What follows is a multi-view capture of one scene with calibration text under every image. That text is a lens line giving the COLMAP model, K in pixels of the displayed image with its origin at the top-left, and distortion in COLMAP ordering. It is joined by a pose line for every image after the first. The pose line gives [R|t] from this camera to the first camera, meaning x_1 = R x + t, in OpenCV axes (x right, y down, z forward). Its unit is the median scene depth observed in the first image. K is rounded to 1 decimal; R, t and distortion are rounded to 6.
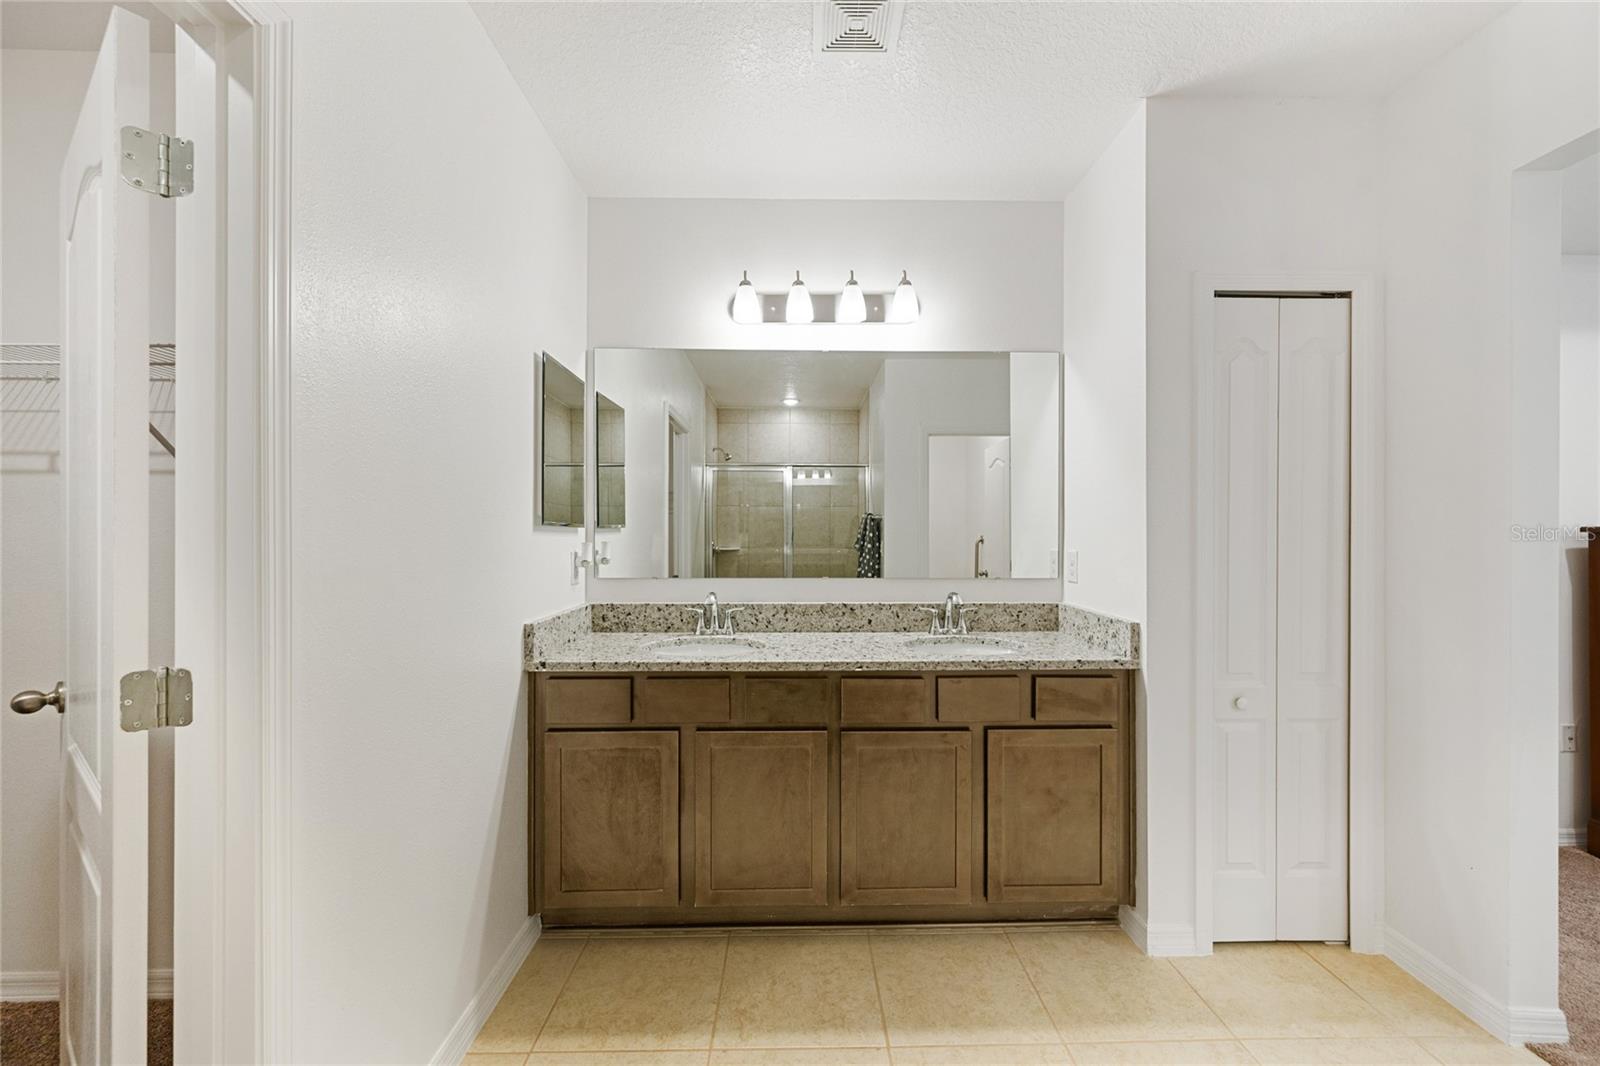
lens RADIAL K [[629.6, 0, 805.9], [0, 629.6, 531.0], [0, 0, 1]] dist [-0.000143, -0.000524]
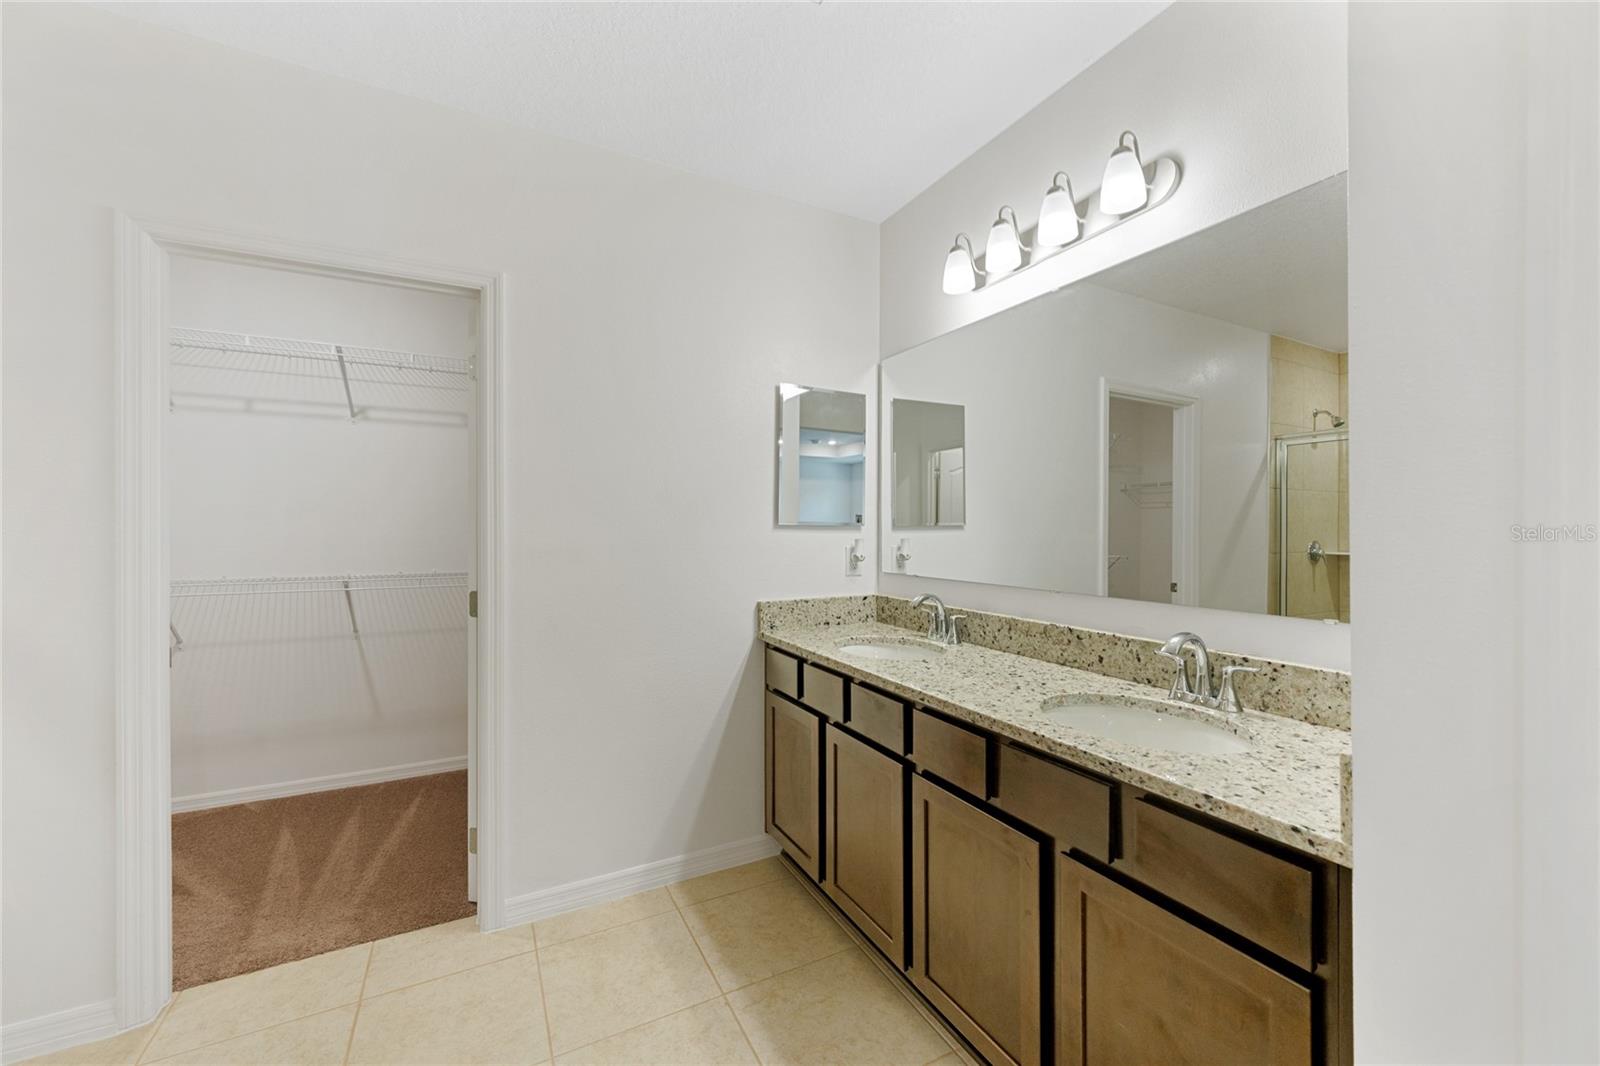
lens RADIAL K [[629.6, 0, 804.7], [0, 629.6, 527.9], [0, 0, 1]] dist [-0.000143, -0.000524]
pose [[0.448671, -0.000137, -0.893697, 0.577317], [0.000831, 1.000000, 0.000264, -0.001136], [0.893697, -0.000861, 0.448671, 0.399430]]
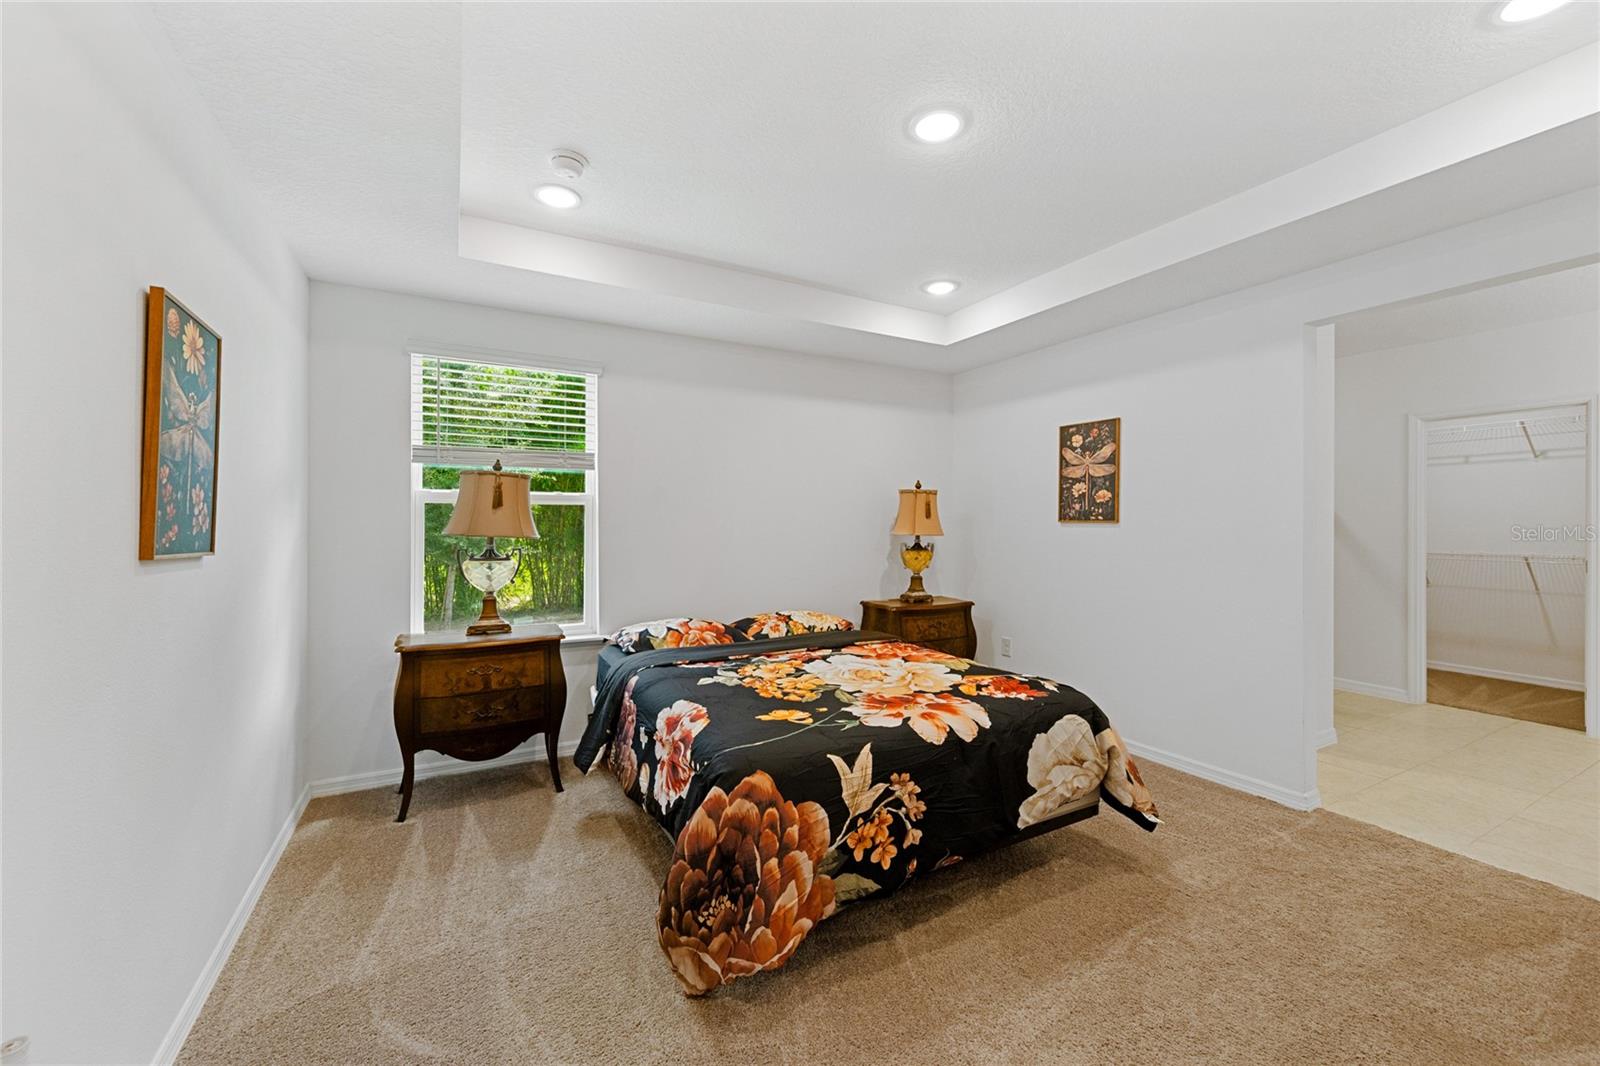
lens RADIAL K [[629.6, 0, 806.2], [0, 629.6, 516.5], [0, 0, 1]] dist [-0.000143, -0.000524]
pose [[-0.887810, -0.007484, -0.460150, 1.463923], [-0.007246, 0.999971, -0.002283, -0.005799], [0.460153, 0.001308, -0.887838, 0.680771]]
